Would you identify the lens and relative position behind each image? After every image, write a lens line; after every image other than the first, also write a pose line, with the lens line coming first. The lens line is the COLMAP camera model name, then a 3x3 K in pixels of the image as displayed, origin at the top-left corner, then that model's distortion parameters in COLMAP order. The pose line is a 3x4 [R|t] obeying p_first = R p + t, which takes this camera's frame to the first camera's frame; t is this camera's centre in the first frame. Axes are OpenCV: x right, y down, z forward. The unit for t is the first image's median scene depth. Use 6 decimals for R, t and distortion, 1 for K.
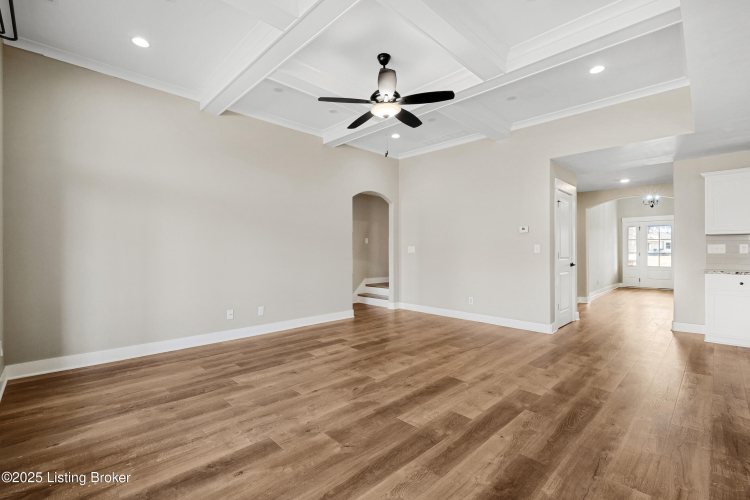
lens RADIAL K [[330.7, 0, 378.4], [0, 330.7, 249.1], [0, 0, 1]] dist [-0.003344, -0.001342]
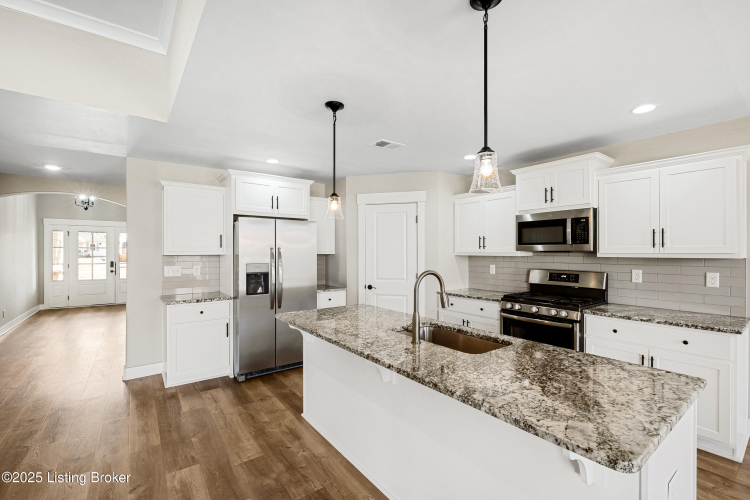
lens RADIAL K [[330.7, 0, 378.9], [0, 330.7, 249.3], [0, 0, 1]] dist [-0.003344, -0.001342]
pose [[0.134330, 0.004458, 0.990927, 0.113336], [-0.003304, 0.999986, -0.004051, -0.027065], [-0.990931, -0.002730, 0.134343, 0.164932]]
